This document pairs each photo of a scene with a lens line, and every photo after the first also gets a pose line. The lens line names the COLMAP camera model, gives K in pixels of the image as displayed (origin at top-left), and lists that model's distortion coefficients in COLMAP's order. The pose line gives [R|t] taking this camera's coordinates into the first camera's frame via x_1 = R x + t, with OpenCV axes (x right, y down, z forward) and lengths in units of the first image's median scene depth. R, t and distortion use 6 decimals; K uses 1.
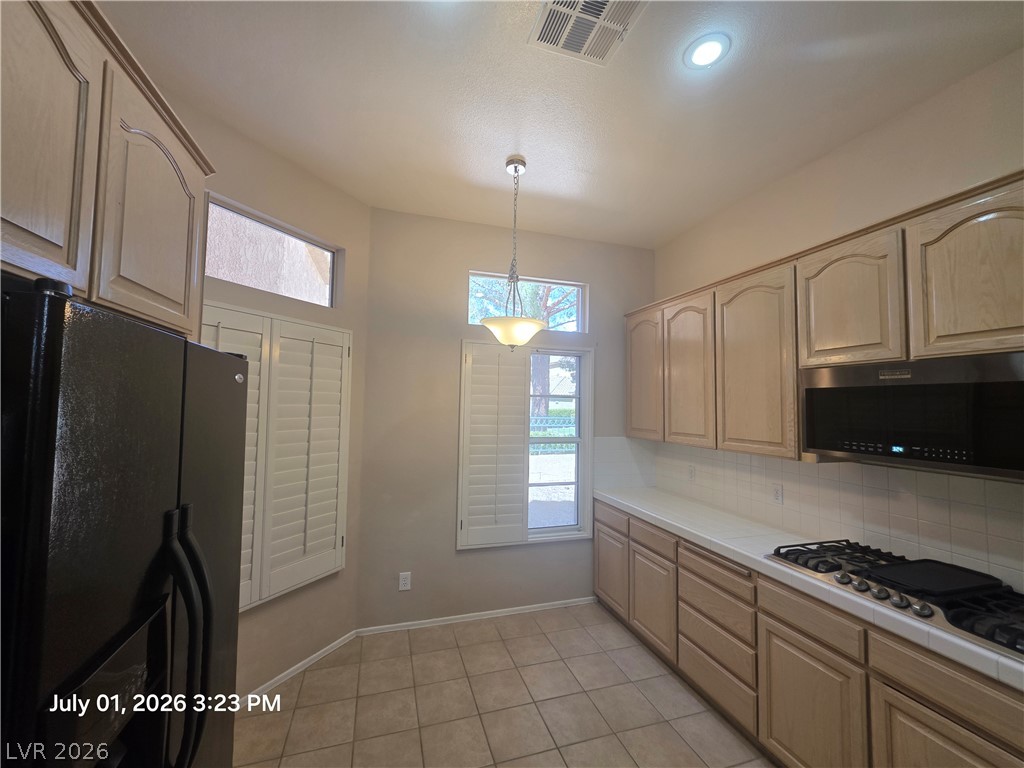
lens RADIAL K [[410.4, 0, 508.7], [0, 410.4, 384.7], [0, 0, 1]] dist [0.000321, 0.000308]
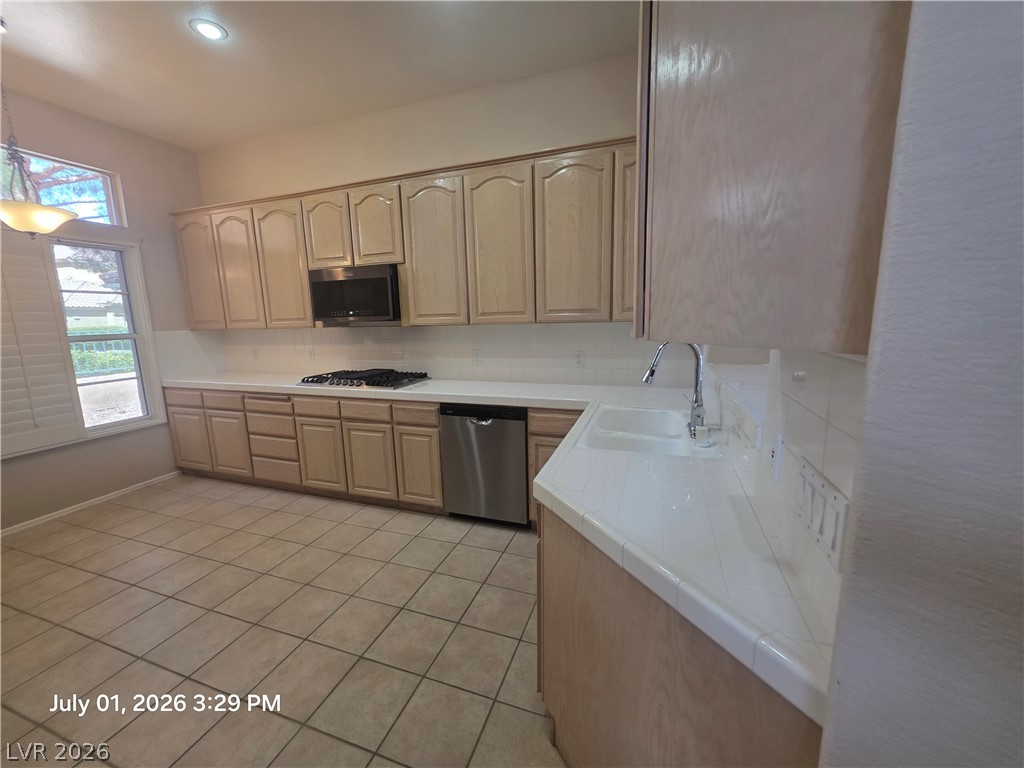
lens RADIAL K [[412.2, 0, 507.8], [0, 412.2, 381.2], [0, 0, 1]] dist [-0.000628, 0.000442]
pose [[0.603990, -0.161113, 0.780537, -0.113390], [-0.002369, 0.978987, 0.203909, 0.042332], [-0.796988, -0.125008, 0.590917, -0.467848]]
